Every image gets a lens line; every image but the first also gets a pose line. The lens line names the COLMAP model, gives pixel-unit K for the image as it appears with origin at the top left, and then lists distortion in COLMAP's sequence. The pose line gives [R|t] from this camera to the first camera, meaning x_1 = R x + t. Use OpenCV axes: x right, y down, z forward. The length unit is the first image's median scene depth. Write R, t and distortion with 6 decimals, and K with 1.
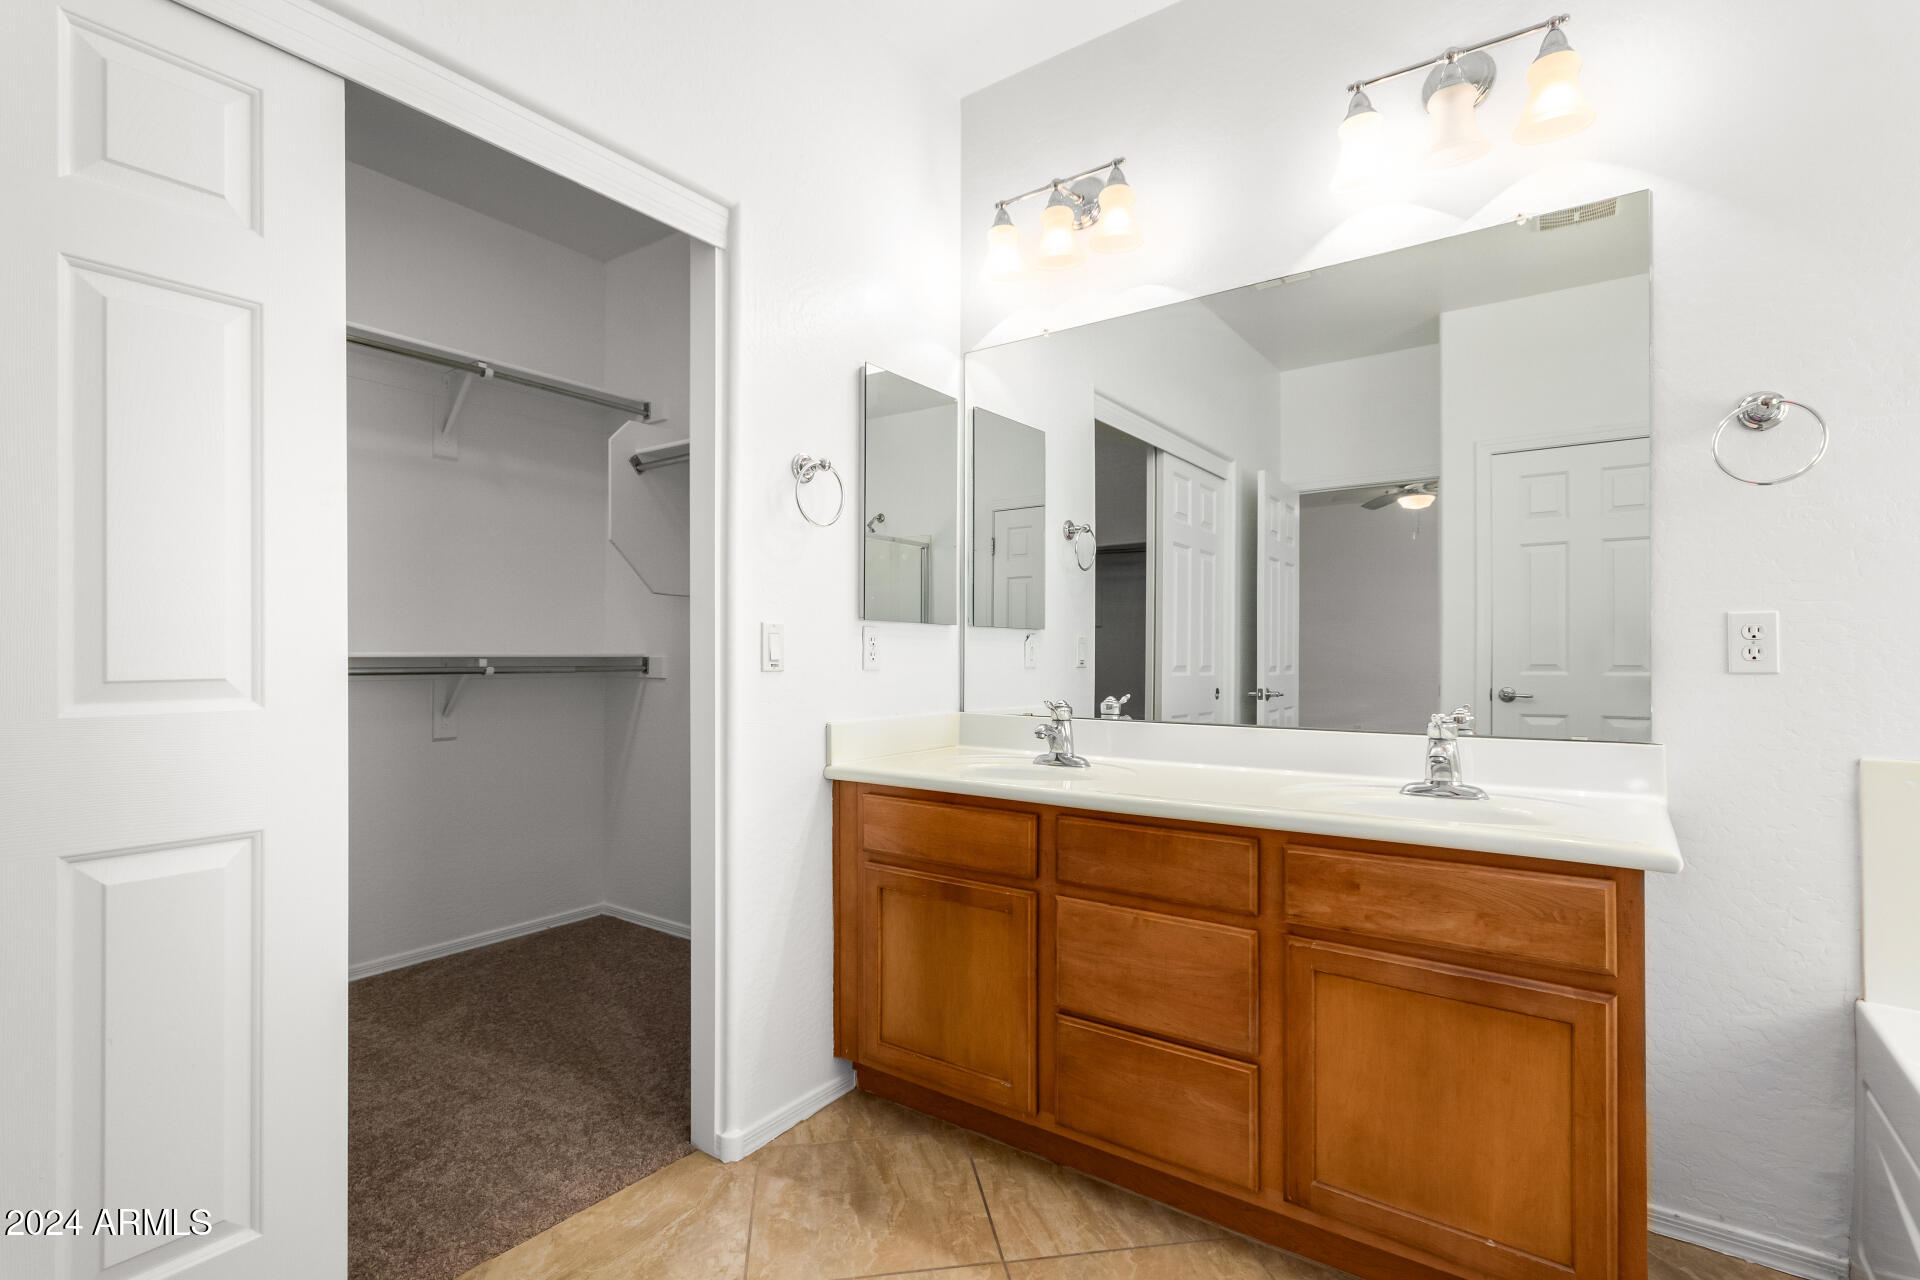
lens RADIAL K [[902.8, 0, 965.8], [0, 902.8, 643.9], [0, 0, 1]] dist [0.001823, 0.000696]
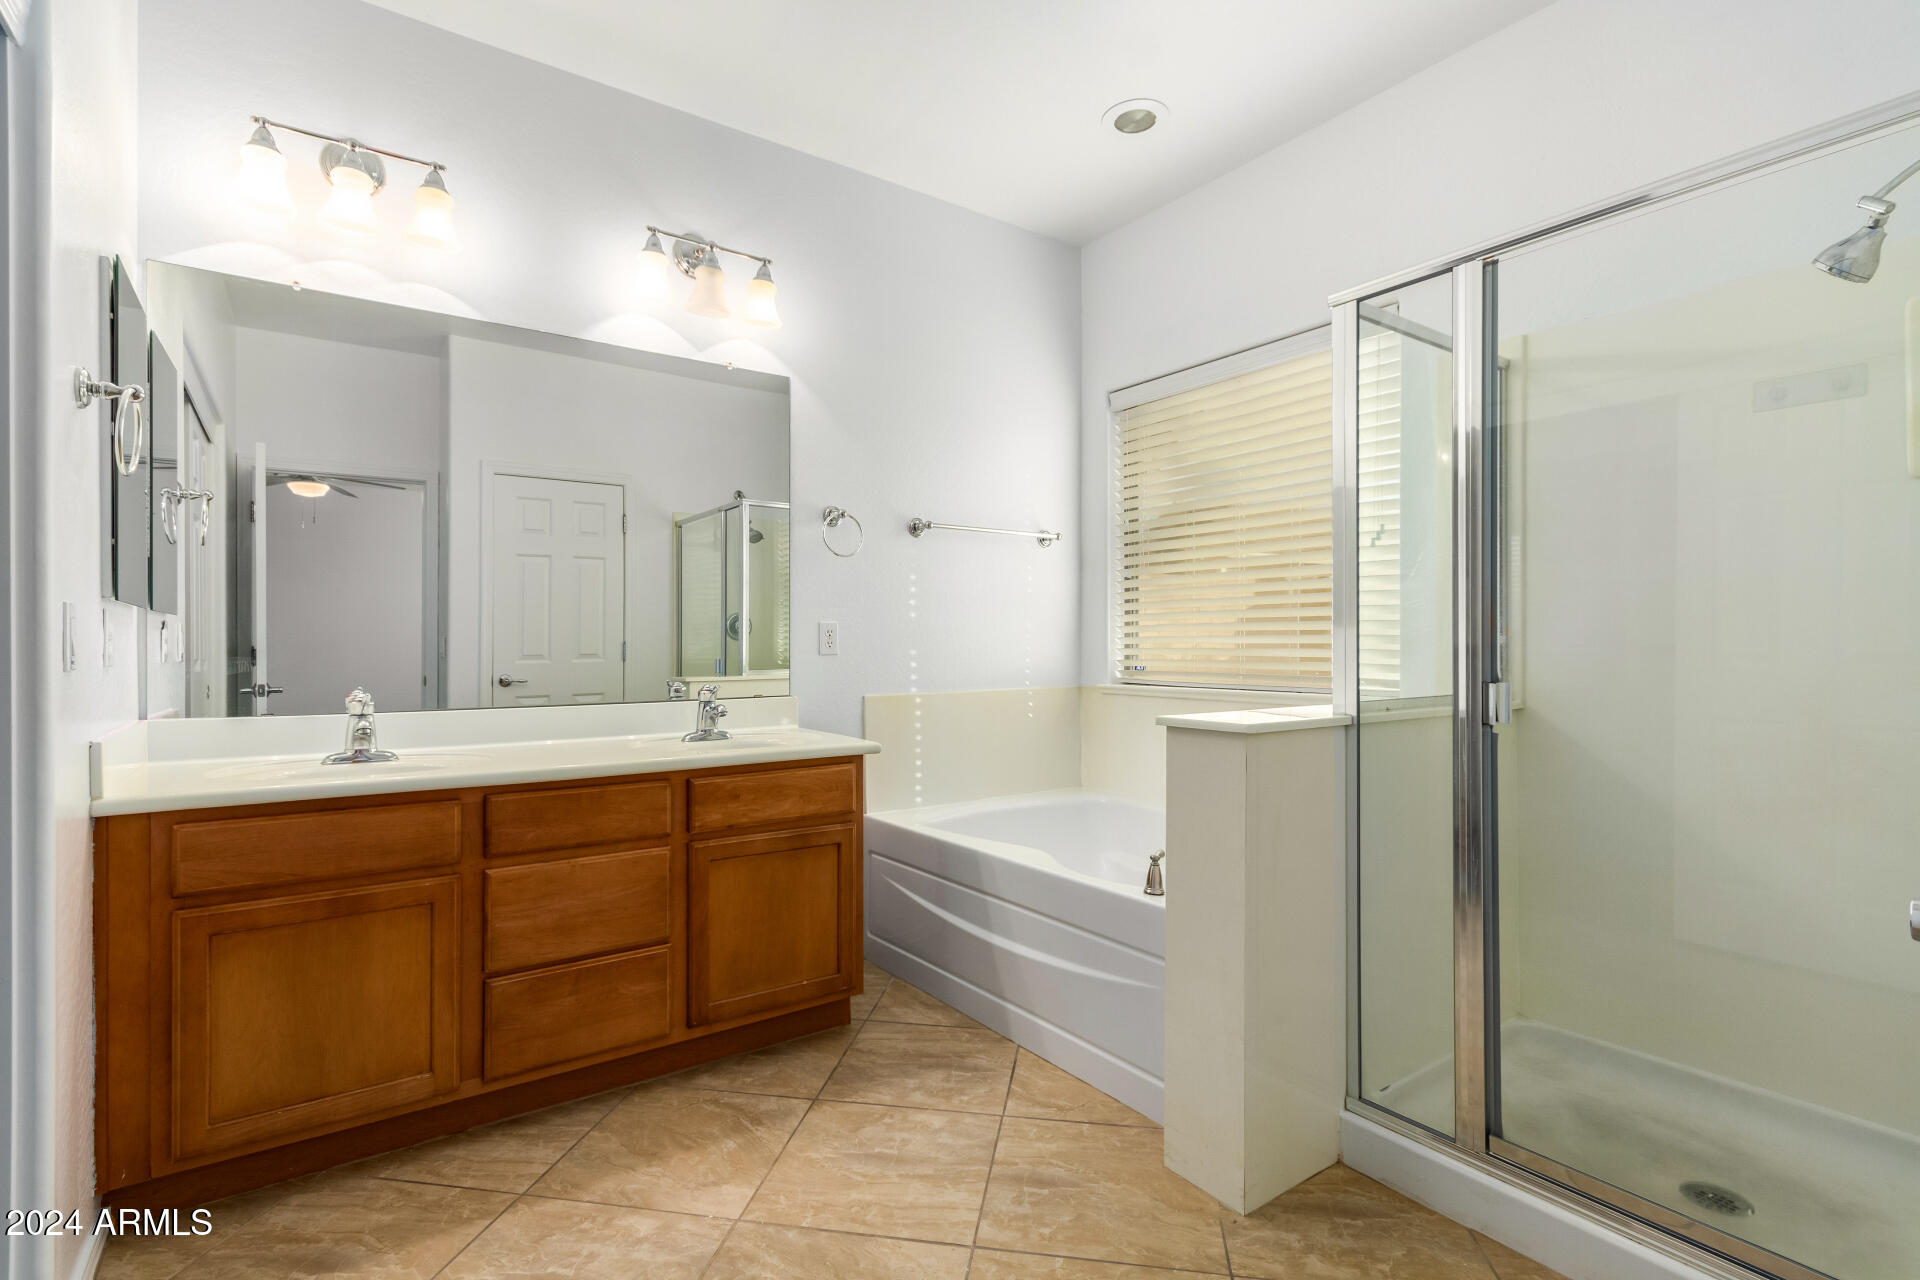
lens RADIAL K [[902.8, 0, 954.2], [0, 902.8, 641.9], [0, 0, 1]] dist [0.001823, 0.000696]
pose [[0.321025, 0.003854, 0.947063, -0.789108], [-0.009150, 0.999958, -0.000968, 0.003457], [-0.947026, -0.008355, 0.321047, 0.139961]]
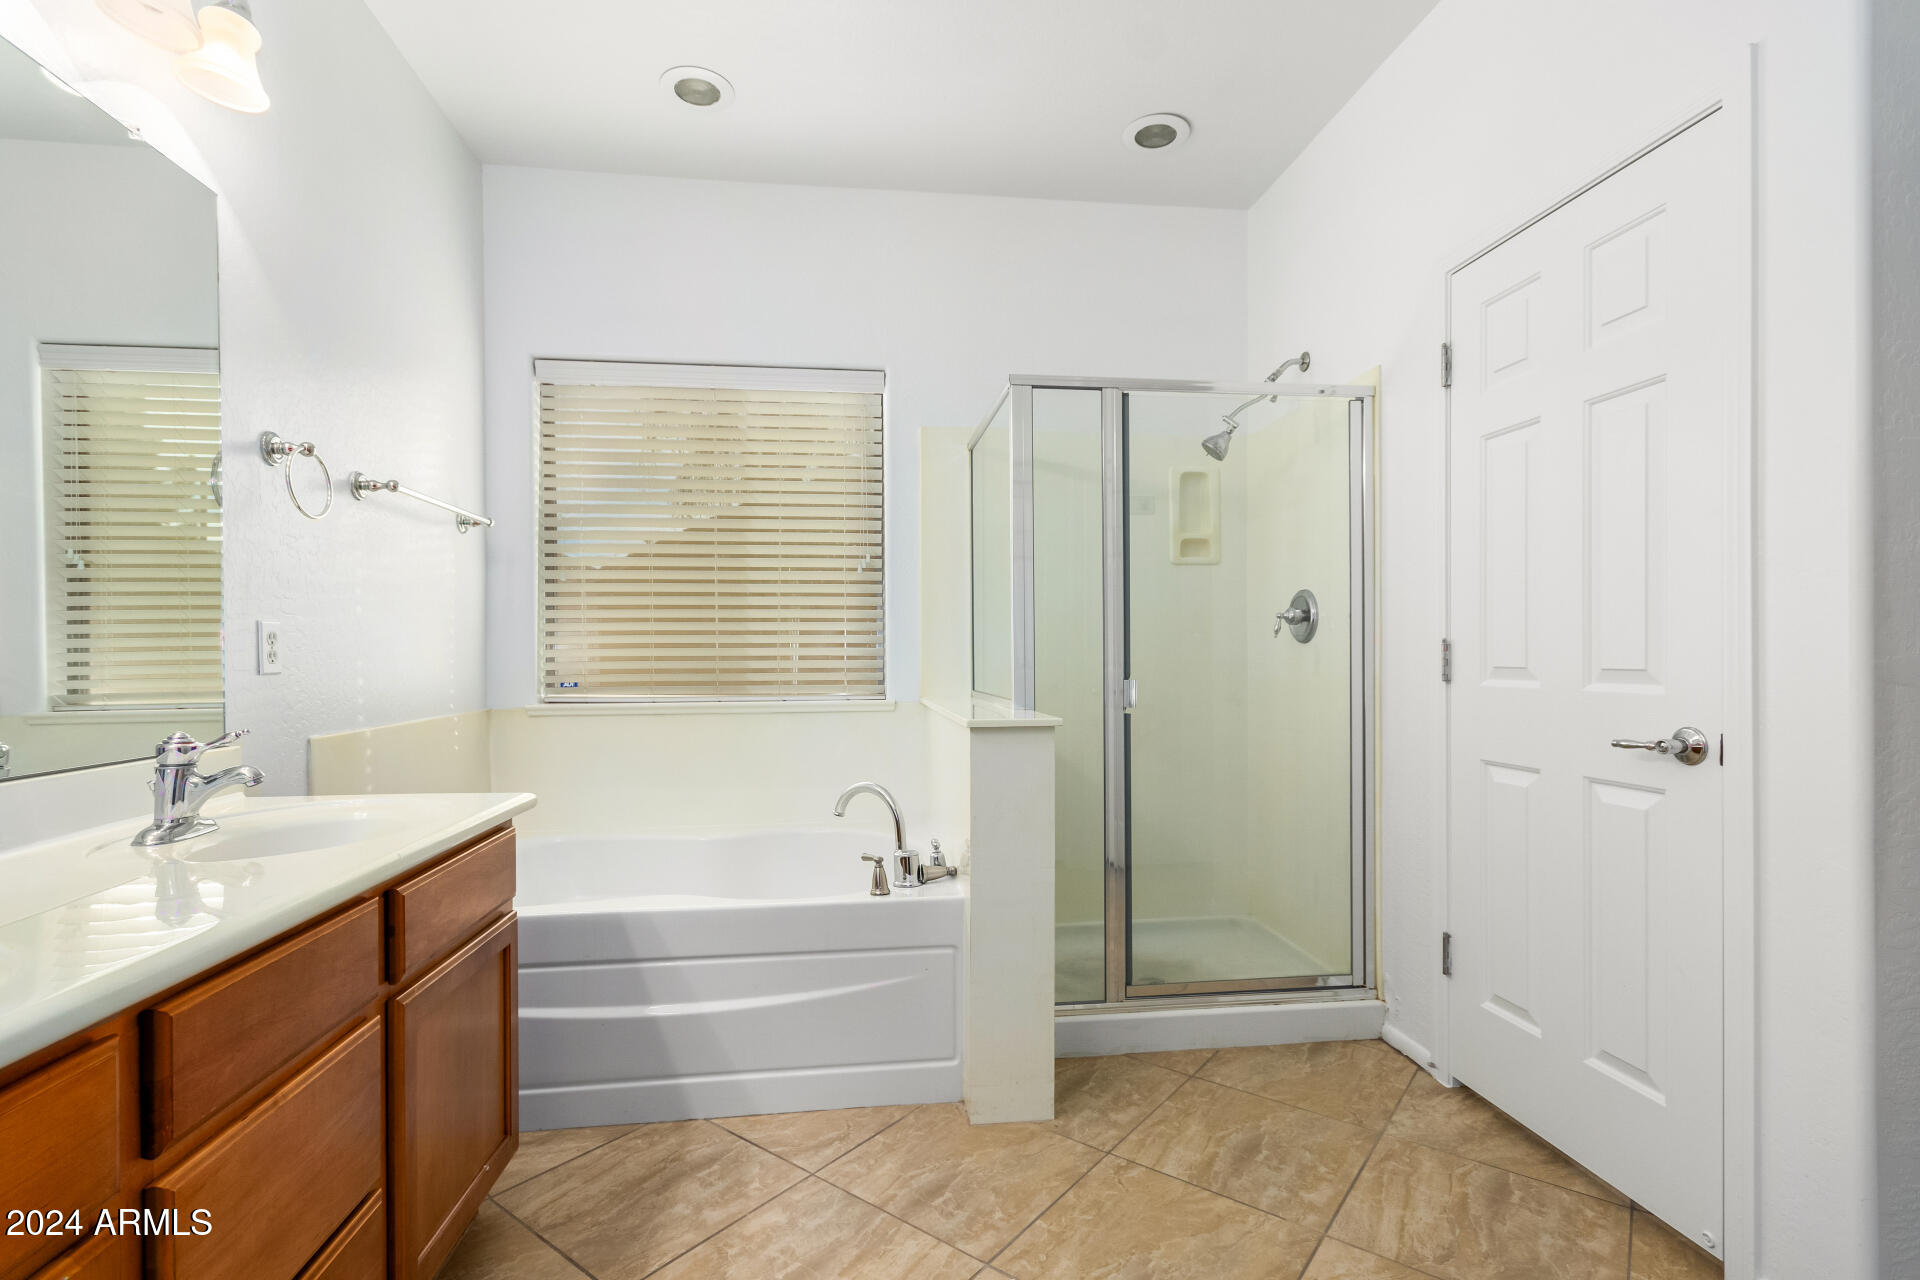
lens RADIAL K [[902.8, 0, 974.4], [0, 902.8, 657.8], [0, 0, 1]] dist [0.001823, 0.000696]
pose [[-0.687545, 0.003568, 0.726133, -0.559819], [0.000041, 0.999988, -0.004875, 0.014163], [-0.726142, -0.003322, -0.687537, 1.053009]]
